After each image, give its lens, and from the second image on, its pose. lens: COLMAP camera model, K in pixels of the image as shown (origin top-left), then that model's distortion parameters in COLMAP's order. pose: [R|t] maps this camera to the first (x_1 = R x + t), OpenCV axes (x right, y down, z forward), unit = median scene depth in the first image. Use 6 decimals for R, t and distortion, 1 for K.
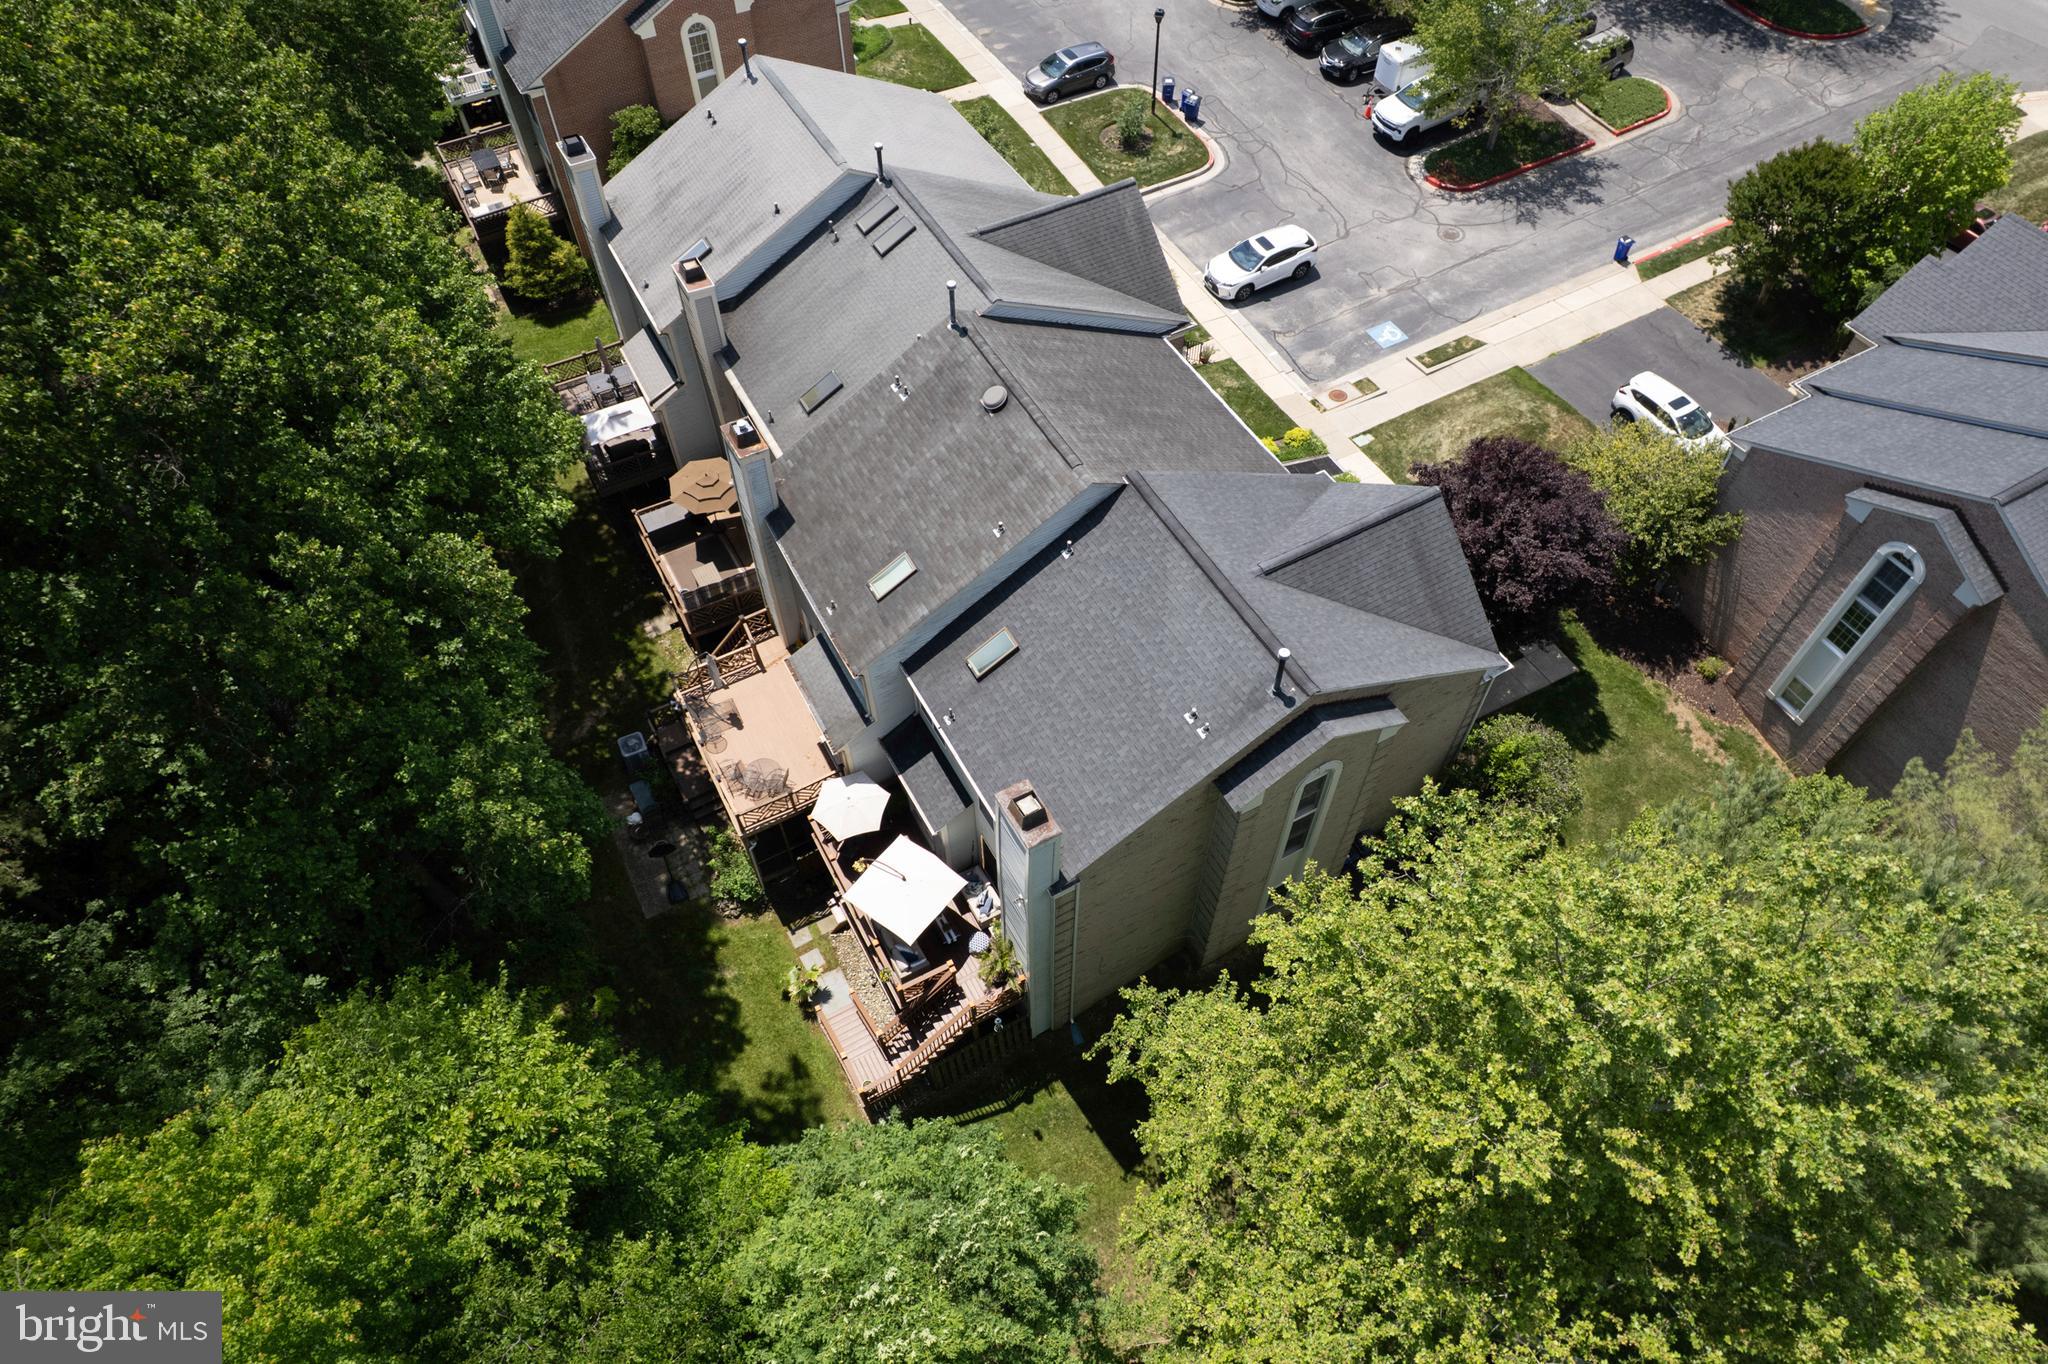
lens RADIAL K [[1291.7, 0, 1057.9], [0, 1291.7, 681.2], [0, 0, 1]] dist [-0.041759, 0.024610]
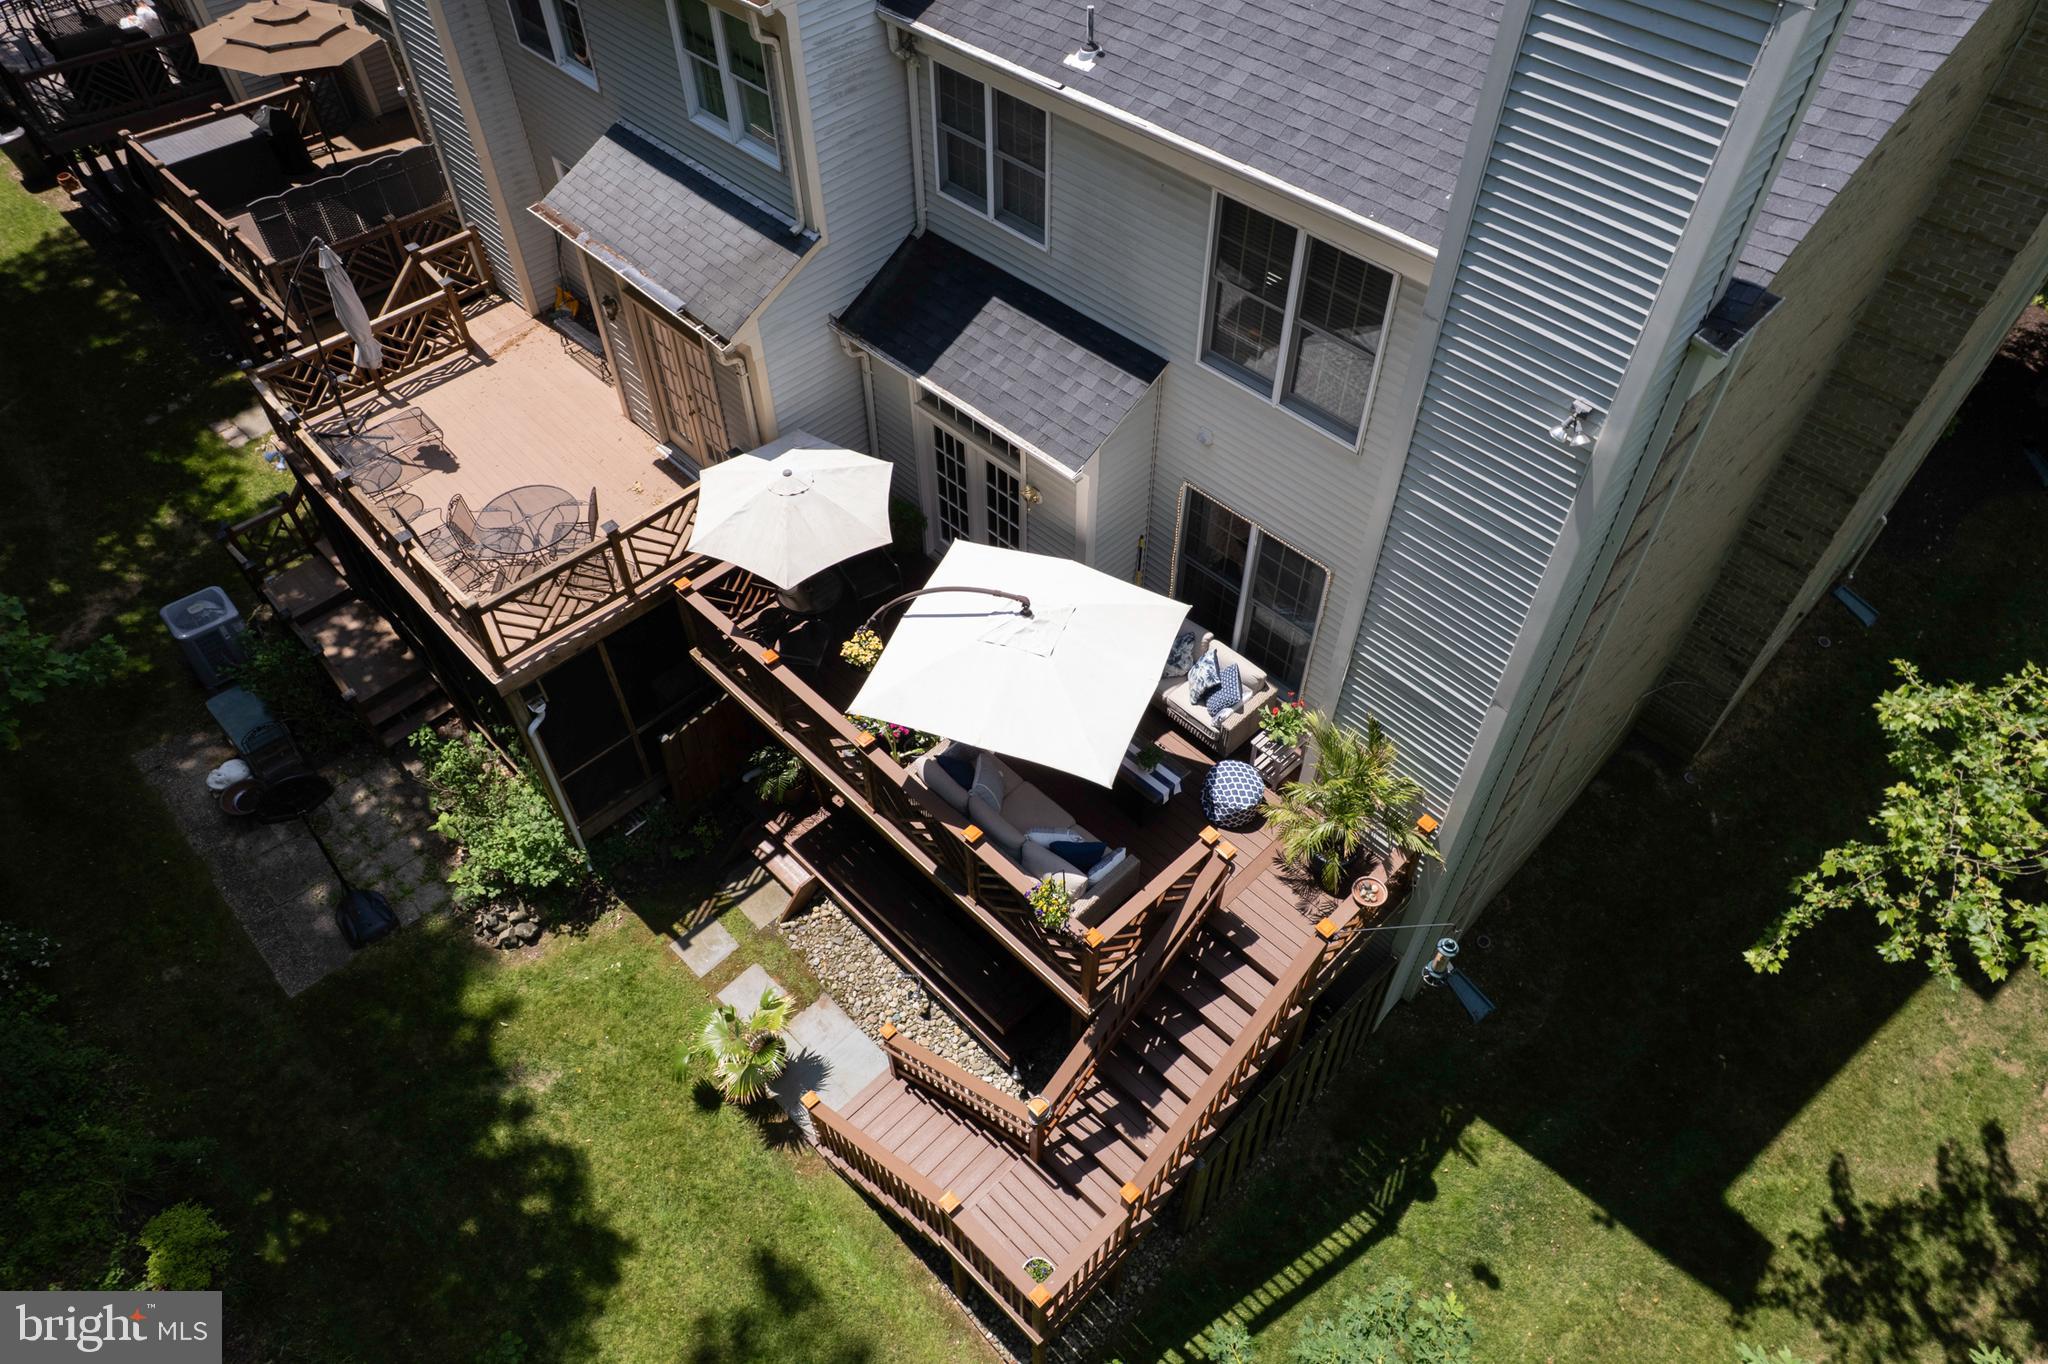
lens RADIAL K [[1291.7, 0, 1057.9], [0, 1291.7, 681.2], [0, 0, 1]] dist [-0.041759, 0.024610]
pose [[0.961950, -0.203175, 0.182681, -0.155401], [0.217263, 0.974235, -0.060521, 0.170330], [-0.165678, 0.097908, 0.981308, 0.601964]]
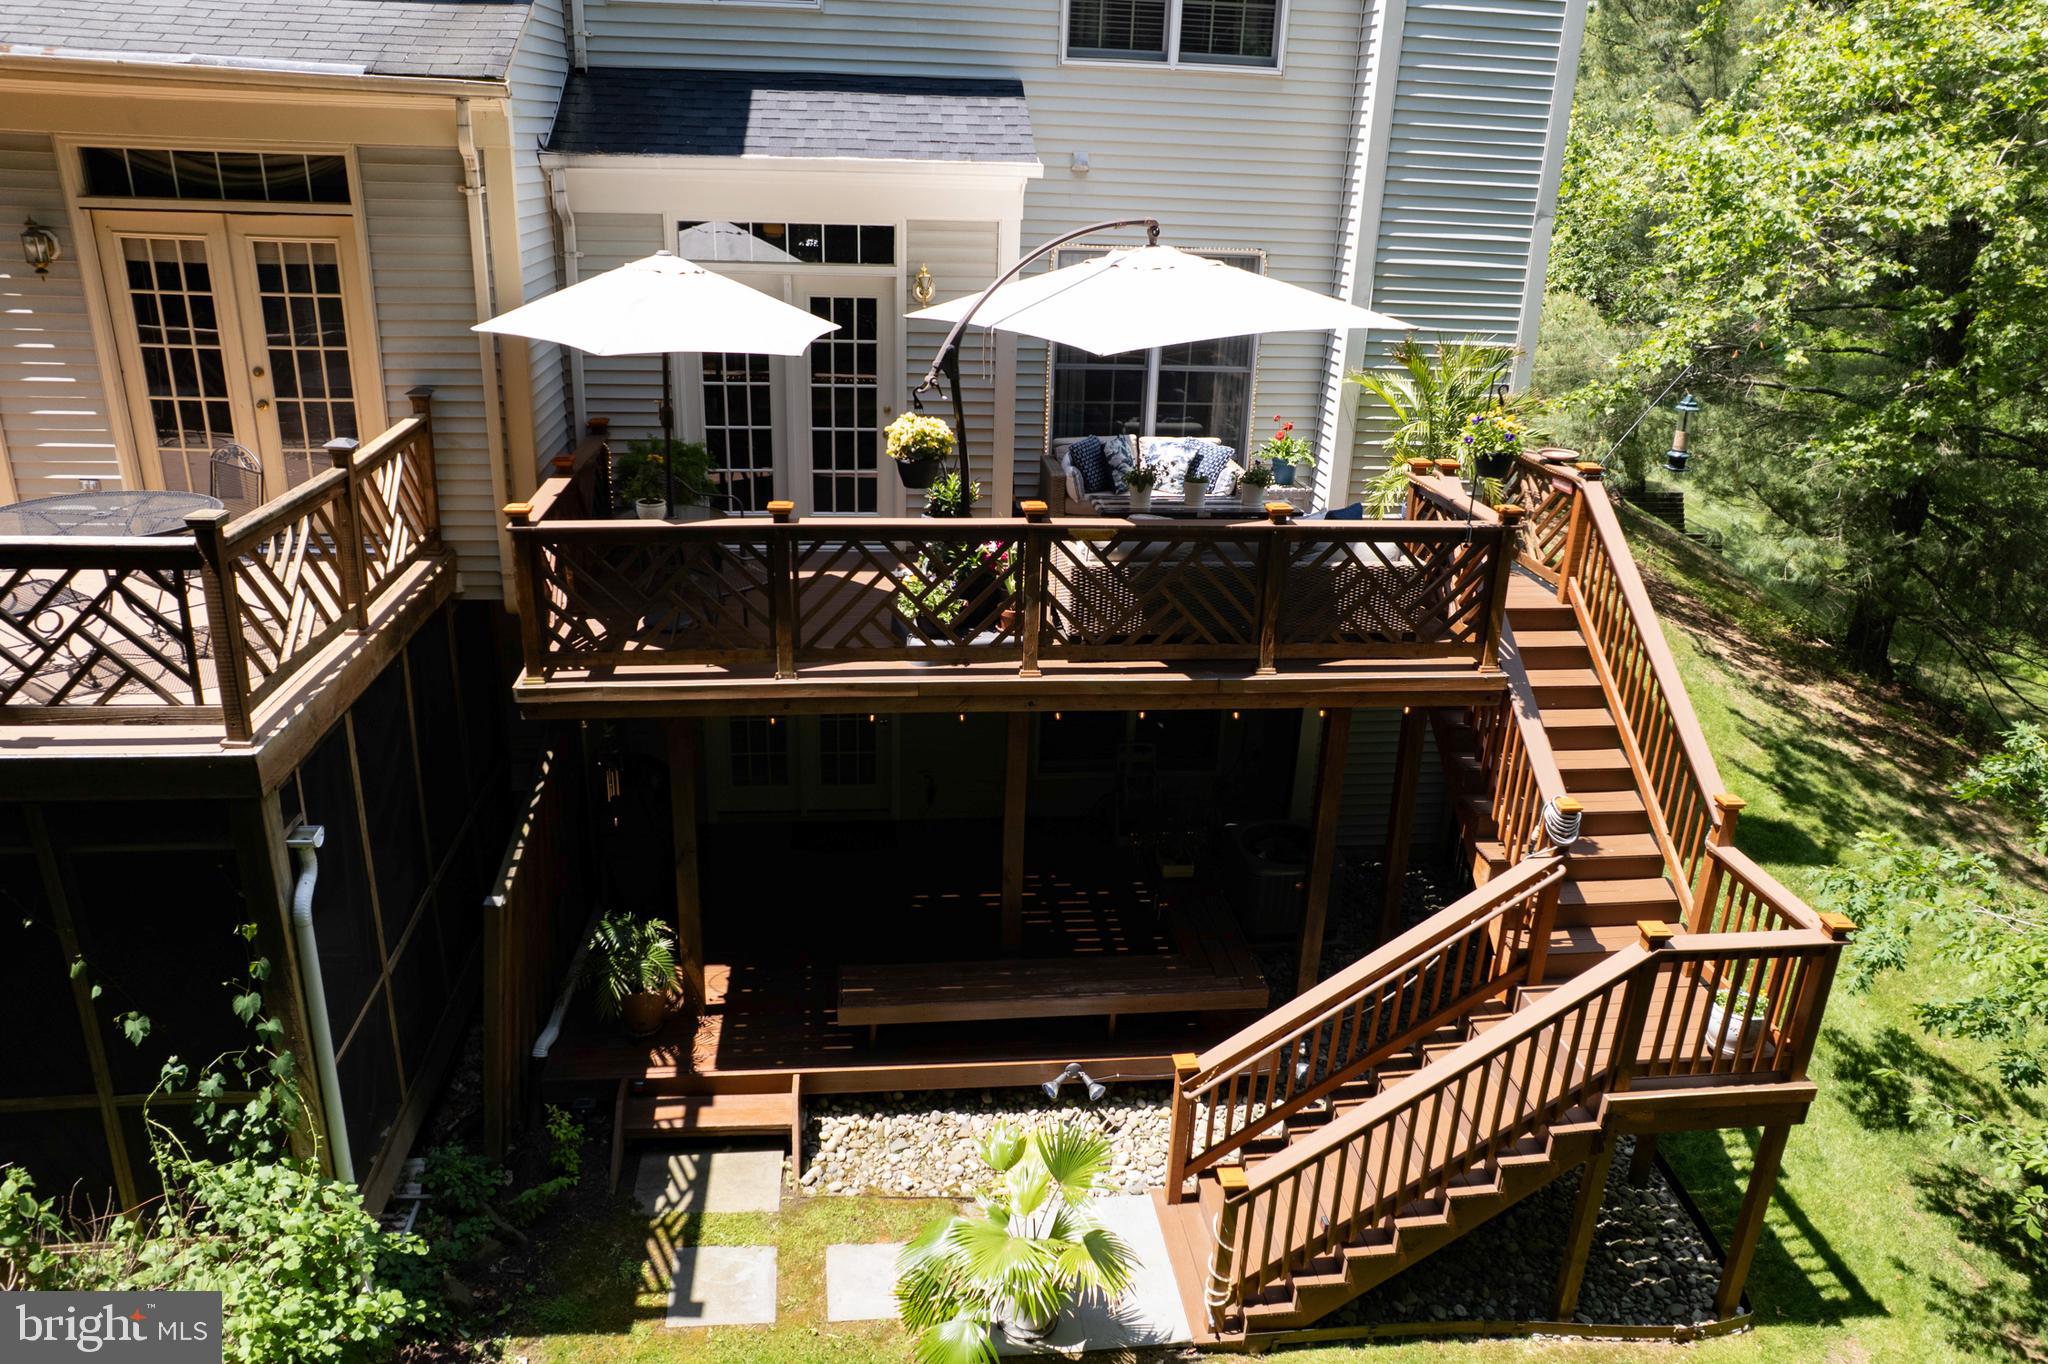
lens RADIAL K [[1370.7, 0, 1024.0], [0, 1370.7, 682.0], [0, 0, 1]] dist [-0.001435, -0.000112]
pose [[0.379604, -0.311032, 0.871298, -0.342622], [0.728444, 0.681071, -0.074241, 0.188732], [-0.570325, 0.662874, 0.485106, 0.836384]]
